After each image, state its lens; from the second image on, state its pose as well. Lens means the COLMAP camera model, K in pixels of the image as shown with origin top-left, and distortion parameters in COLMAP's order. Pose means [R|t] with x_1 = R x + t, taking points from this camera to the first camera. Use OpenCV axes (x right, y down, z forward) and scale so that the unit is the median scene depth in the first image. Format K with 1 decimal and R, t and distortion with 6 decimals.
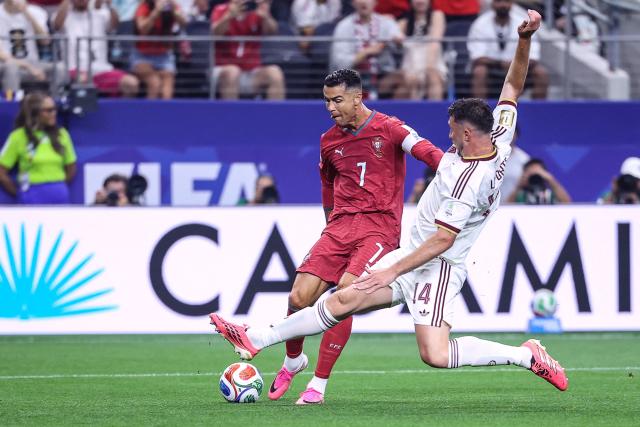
lens RADIAL K [[482.4, 0, 320.8], [0, 482.4, 216.1], [0, 0, 1]] dist [0.004481, 0.004473]
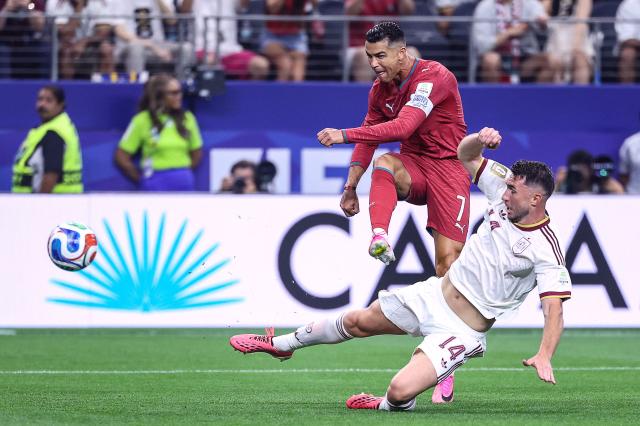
lens RADIAL K [[482.4, 0, 319.3], [0, 482.4, 211.1], [0, 0, 1]] dist [0.004481, 0.004473]
pose [[0.999985, 0.005461, 0.000093, -0.274505], [-0.005461, 0.999984, -0.001578, 0.014622], [-0.000102, 0.001577, 0.999999, 0.046383]]
